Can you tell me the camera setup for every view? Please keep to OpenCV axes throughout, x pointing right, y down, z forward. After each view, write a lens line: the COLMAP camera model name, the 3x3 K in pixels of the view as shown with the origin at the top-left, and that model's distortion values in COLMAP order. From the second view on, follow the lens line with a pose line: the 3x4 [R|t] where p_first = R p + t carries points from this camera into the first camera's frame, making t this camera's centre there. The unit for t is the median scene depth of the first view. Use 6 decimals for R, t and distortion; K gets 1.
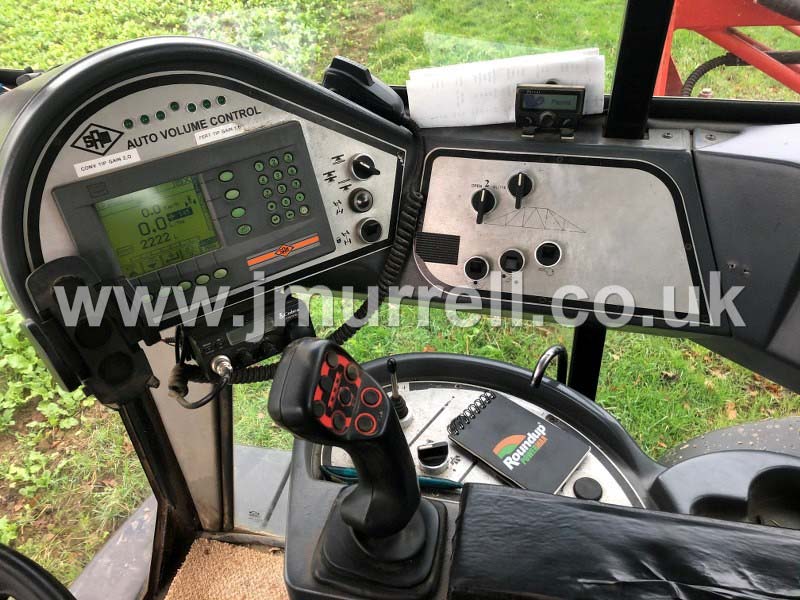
lens RADIAL K [[665.3, 0, 400.0], [0, 665.3, 300.0], [0, 0, 1]] dist [0.033917, -0.015077]
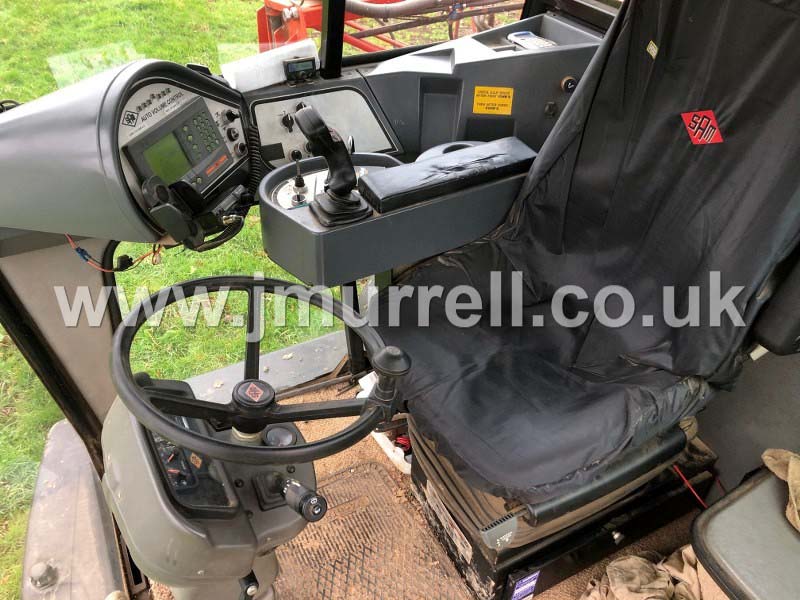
lens RADIAL K [[665.3, 0, 400.0], [0, 665.3, 300.0], [0, 0, 1]] dist [0.033917, -0.015077]
pose [[0.743049, -0.361298, 0.563331, -0.972554], [0.374958, 0.921980, 0.096742, 0.286720], [-0.554333, 0.139341, 0.820548, -0.775474]]
